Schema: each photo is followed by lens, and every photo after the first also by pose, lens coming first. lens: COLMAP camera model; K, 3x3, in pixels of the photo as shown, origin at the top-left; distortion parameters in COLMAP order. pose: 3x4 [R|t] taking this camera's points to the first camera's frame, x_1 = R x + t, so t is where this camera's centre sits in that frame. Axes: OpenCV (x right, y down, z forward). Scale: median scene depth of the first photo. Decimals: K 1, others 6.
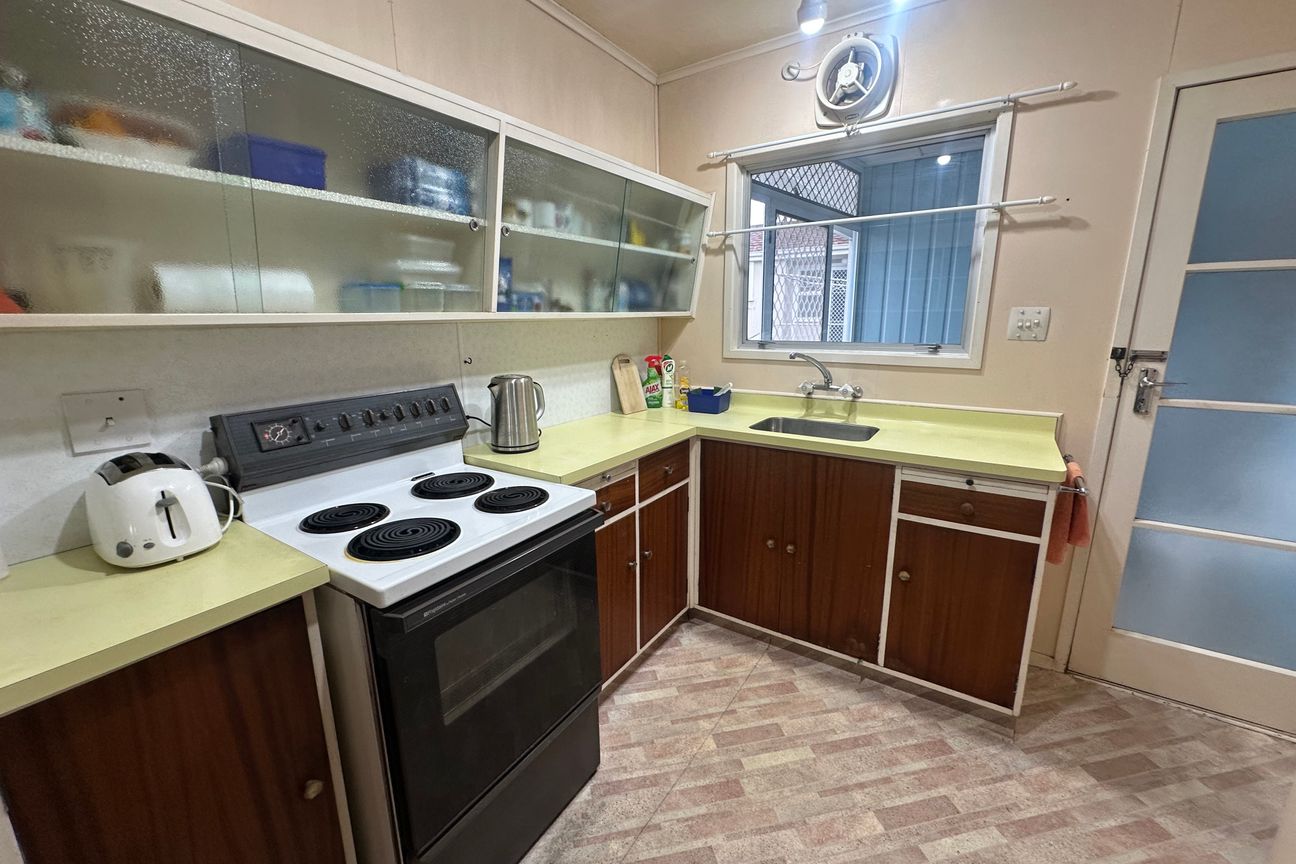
lens RADIAL K [[520.0, 0, 648.0], [0, 520.0, 432.0], [0, 0, 1]] dist [-0.002319, -0.000158]
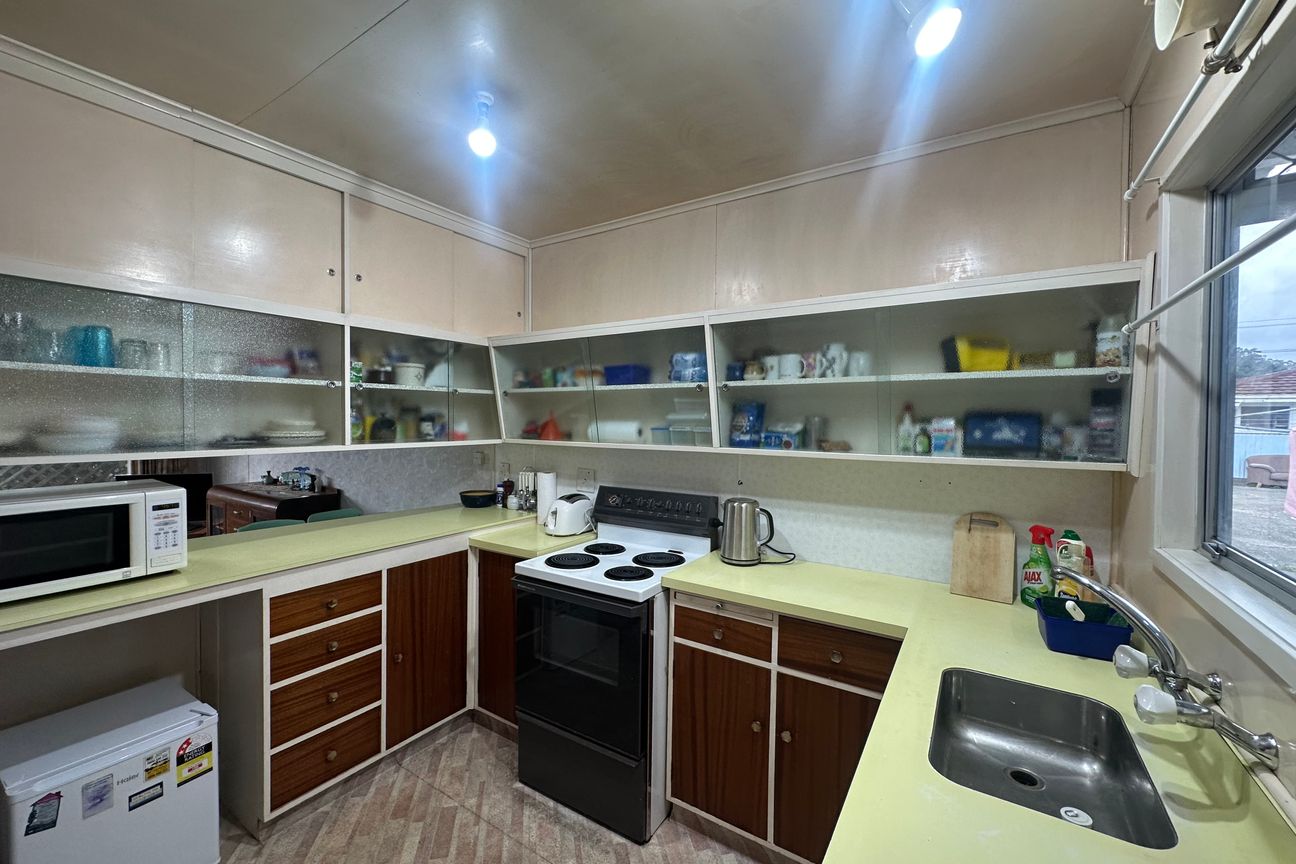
lens RADIAL K [[520.0, 0, 648.0], [0, 520.0, 432.0], [0, 0, 1]] dist [-0.002319, -0.000158]
pose [[0.011886, 0.037734, -0.999217, 0.927923], [-0.227668, 0.973144, 0.034041, -0.251021], [0.973666, 0.227085, 0.020158, 0.727463]]
